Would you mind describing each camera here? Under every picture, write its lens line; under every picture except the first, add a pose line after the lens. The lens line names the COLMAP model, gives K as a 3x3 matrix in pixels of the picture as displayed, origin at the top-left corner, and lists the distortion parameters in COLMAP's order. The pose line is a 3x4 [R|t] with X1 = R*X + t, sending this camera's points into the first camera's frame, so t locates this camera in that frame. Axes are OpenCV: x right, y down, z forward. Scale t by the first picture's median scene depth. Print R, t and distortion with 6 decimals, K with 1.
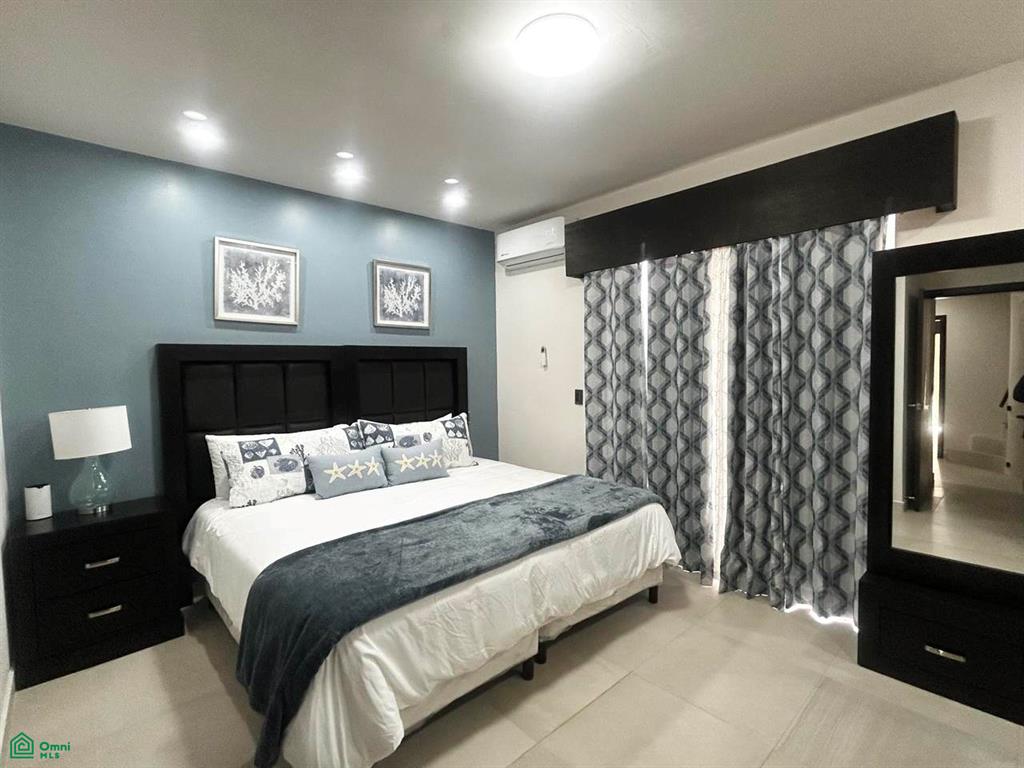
lens RADIAL K [[496.9, 0, 512.0], [0, 496.9, 384.0], [0, 0, 1]] dist [0.016124, -0.000197]
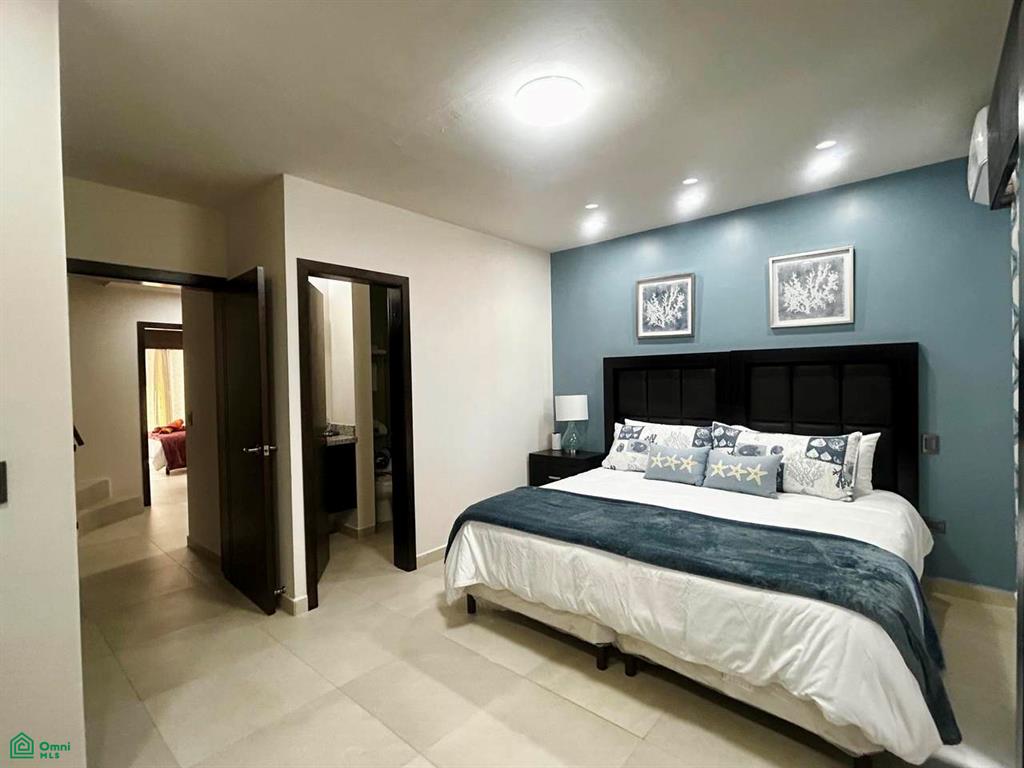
lens RADIAL K [[474.4, 0, 512.3], [0, 474.4, 412.3], [0, 0, 1]] dist [-0.002840, -0.000302]
pose [[0.101063, 0.085094, -0.991234, 0.767121], [-0.027196, 0.996199, 0.082748, -0.024455], [0.994508, 0.018595, 0.102993, 0.550758]]
